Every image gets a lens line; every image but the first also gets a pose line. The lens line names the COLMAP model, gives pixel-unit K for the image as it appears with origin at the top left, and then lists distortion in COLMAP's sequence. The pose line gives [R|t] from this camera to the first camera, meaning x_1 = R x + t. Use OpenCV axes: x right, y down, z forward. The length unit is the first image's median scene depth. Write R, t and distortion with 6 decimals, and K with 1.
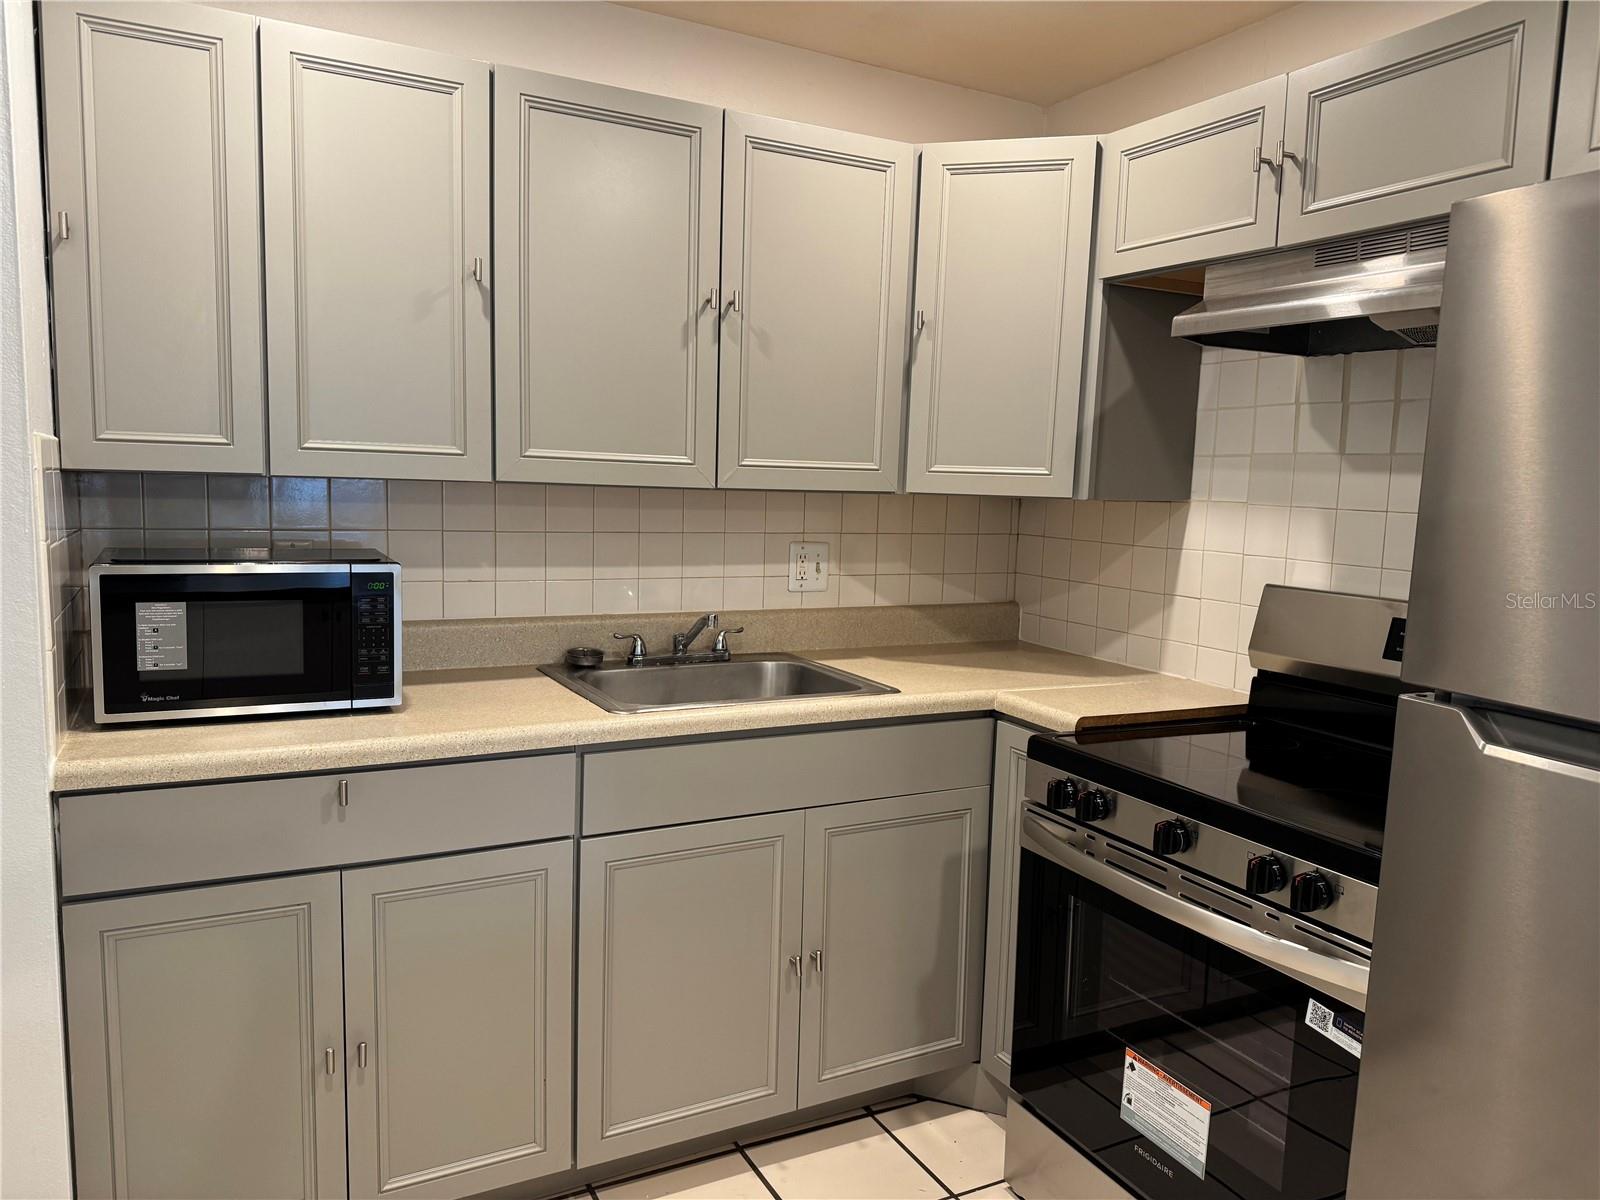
lens RADIAL K [[1121.1, 0, 763.7], [0, 1121.1, 600.0], [0, 0, 1]] dist [0.046273, -0.061600]
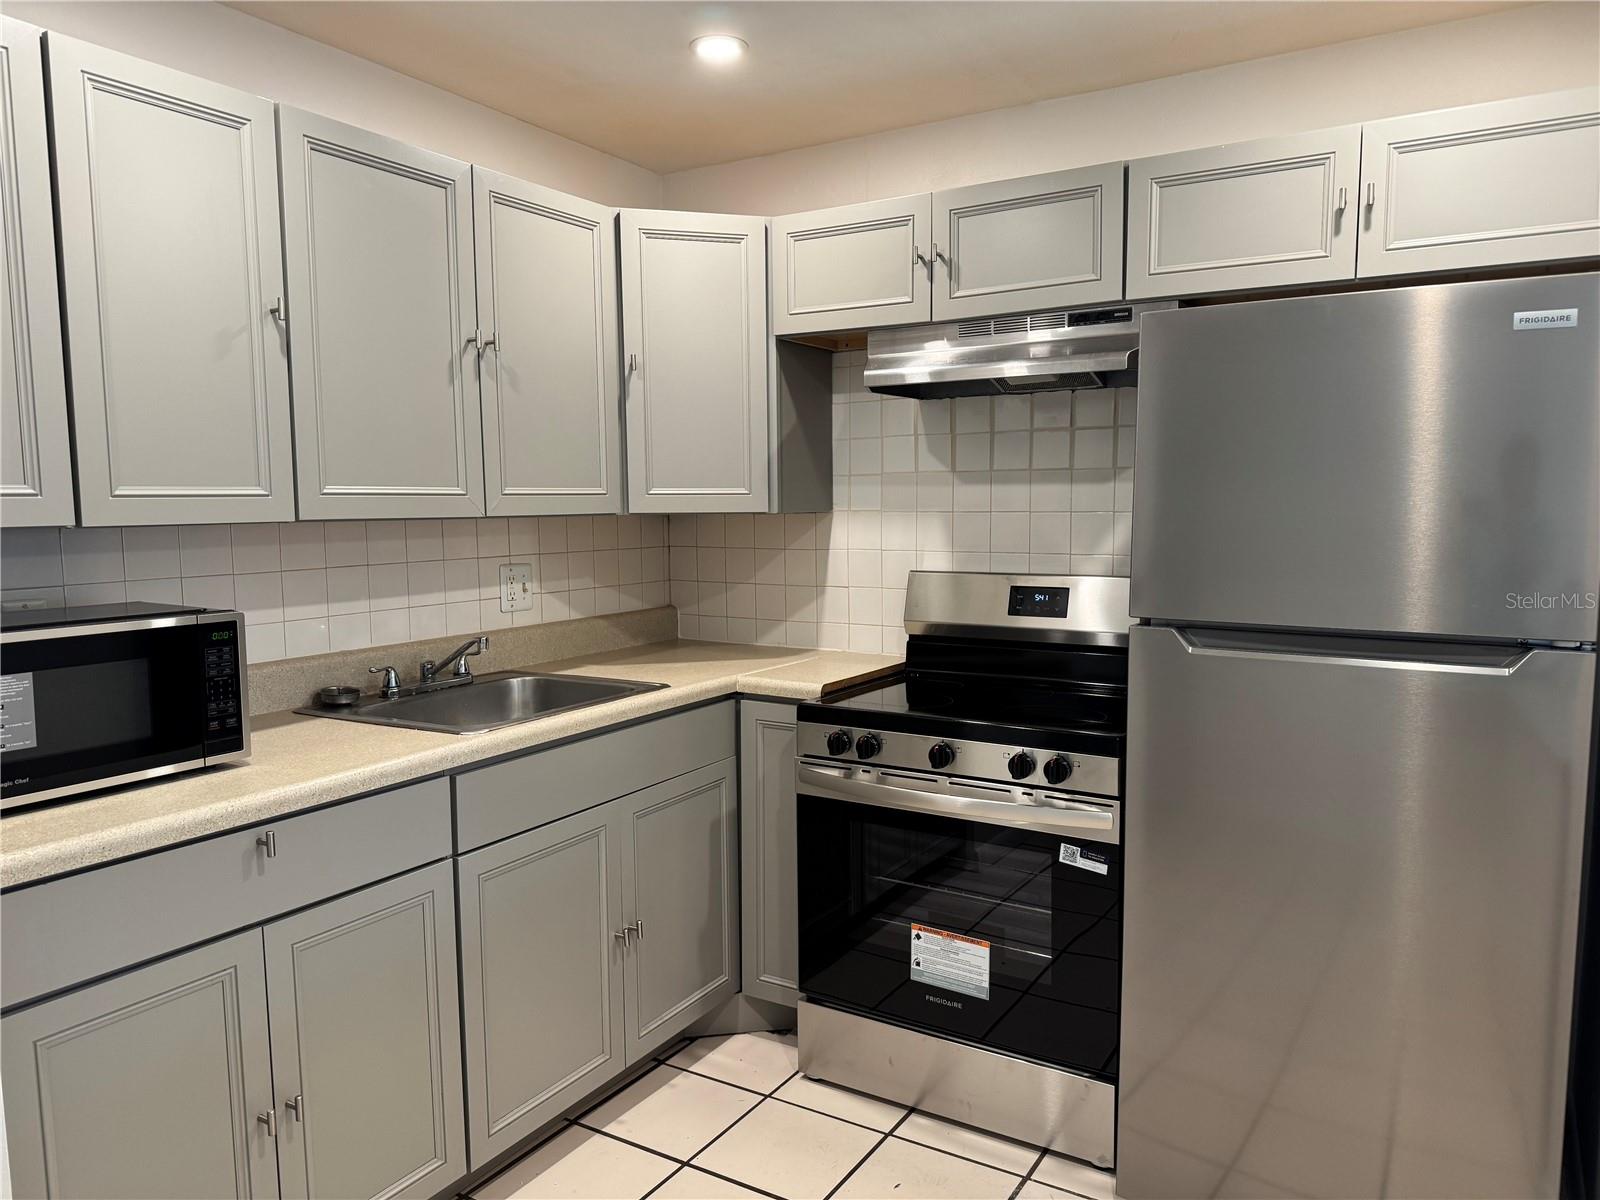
lens RADIAL K [[1121.1, 0, 794.6], [0, 1121.1, 604.4], [0, 0, 1]] dist [0.046273, -0.061600]
pose [[0.858553, -0.087303, 0.505237, -0.358760], [0.092558, 0.995598, 0.014751, -0.007109], [-0.504301, 0.034099, 0.862855, -0.065884]]
